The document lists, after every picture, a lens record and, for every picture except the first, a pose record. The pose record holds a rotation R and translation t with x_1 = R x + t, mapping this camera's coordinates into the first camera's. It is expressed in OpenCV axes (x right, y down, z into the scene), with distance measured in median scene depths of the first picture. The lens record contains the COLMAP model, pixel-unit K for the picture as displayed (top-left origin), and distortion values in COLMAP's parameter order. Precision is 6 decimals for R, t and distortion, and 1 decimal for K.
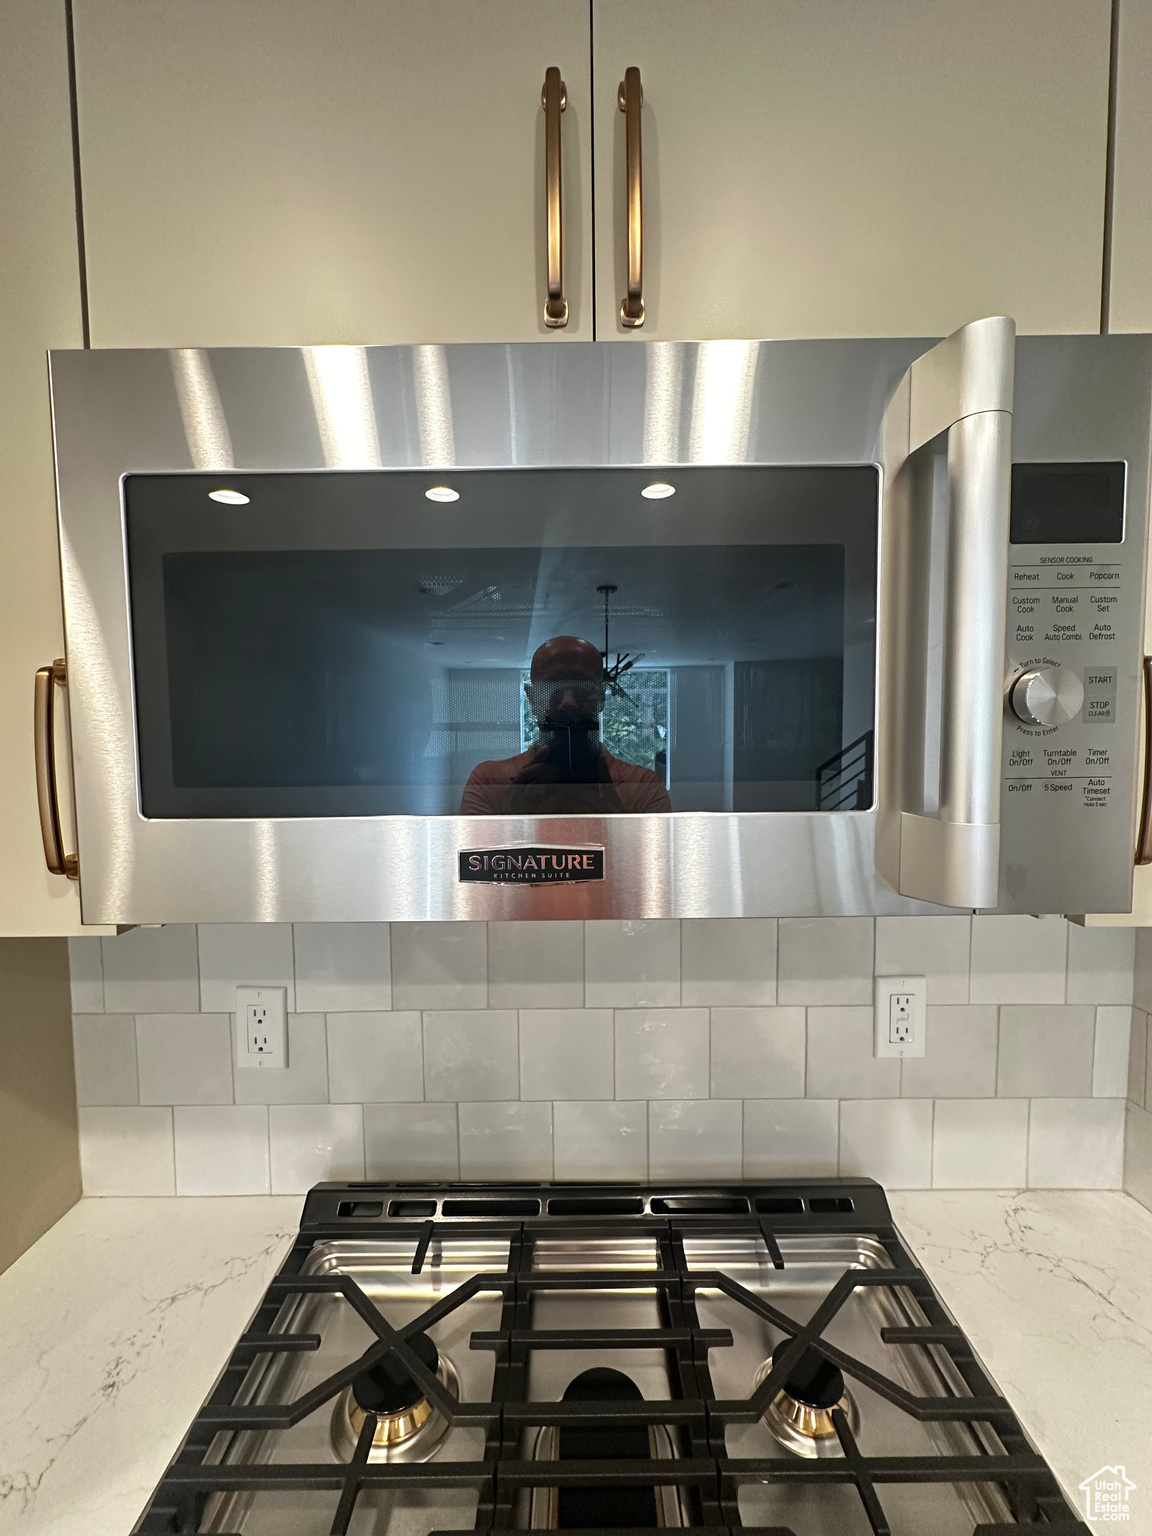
lens RADIAL K [[611.8, 0, 576.0], [0, 611.8, 768.0], [0, 0, 1]] dist [-0.000915, 0.000452]
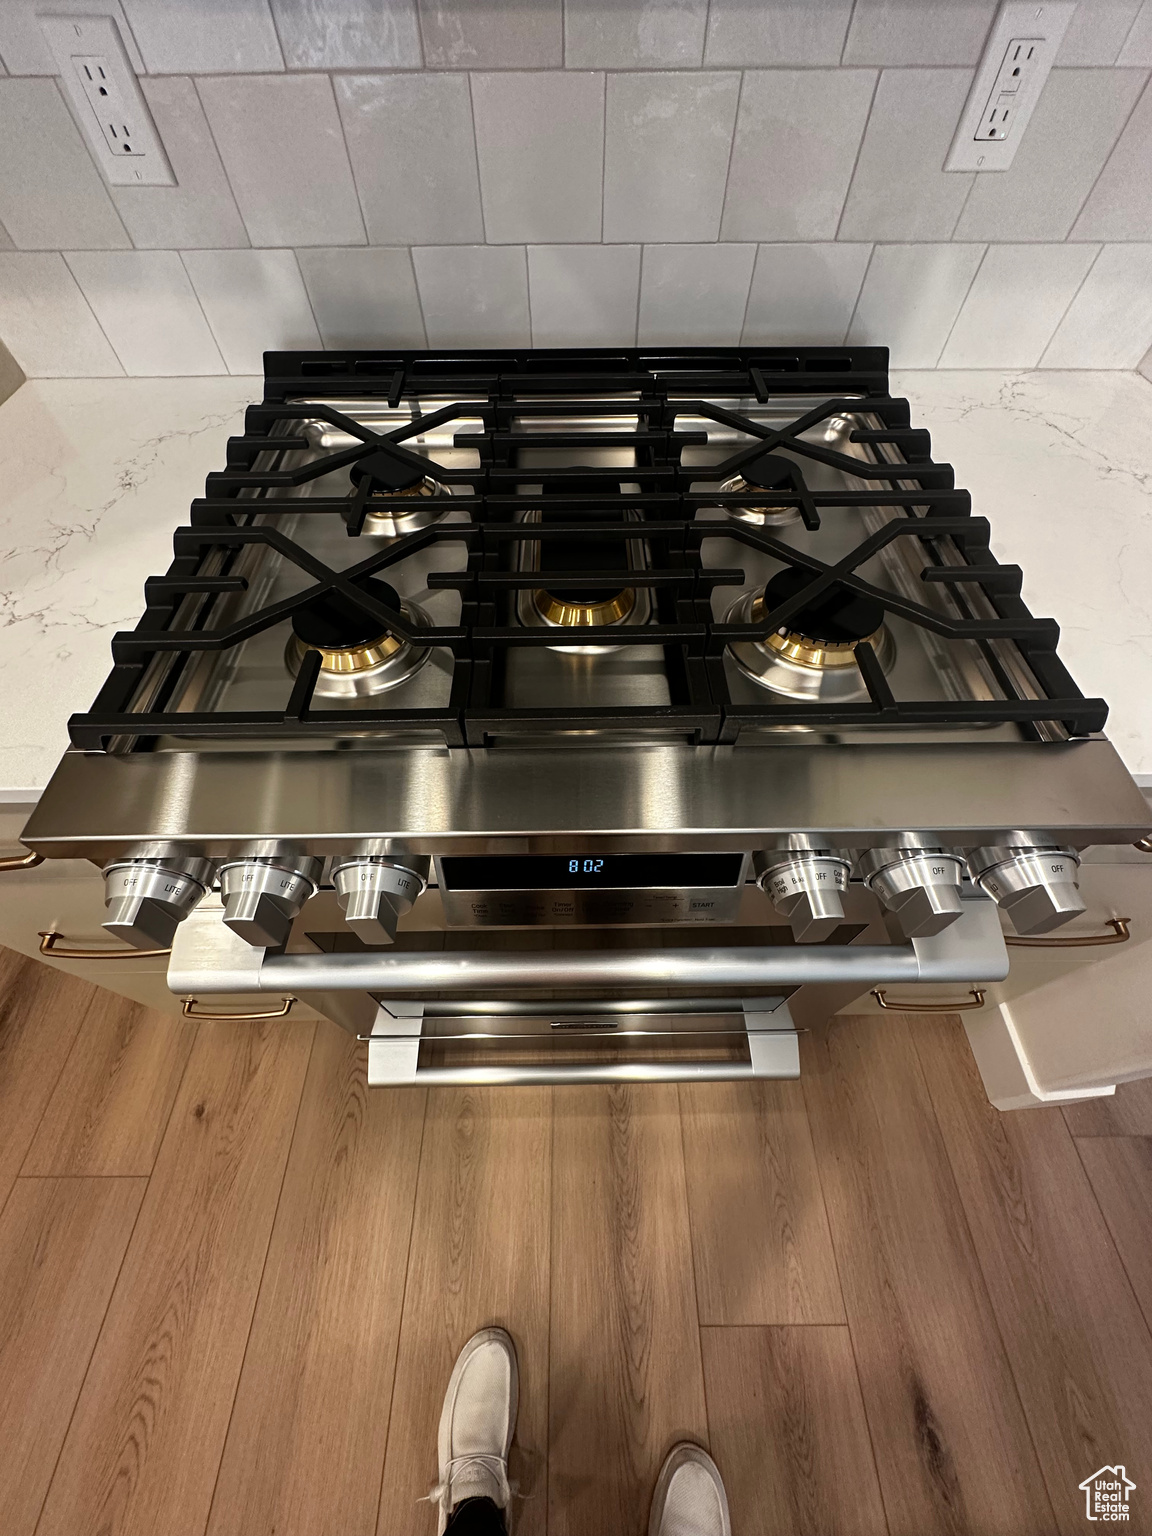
lens RADIAL K [[611.8, 0, 576.0], [0, 611.8, 768.0], [0, 0, 1]] dist [-0.000915, 0.000452]
pose [[0.999830, -0.010307, 0.015273, 0.008258], [-0.005641, 0.617884, 0.786249, 0.337972], [-0.017540, -0.786202, 0.617721, -0.055683]]
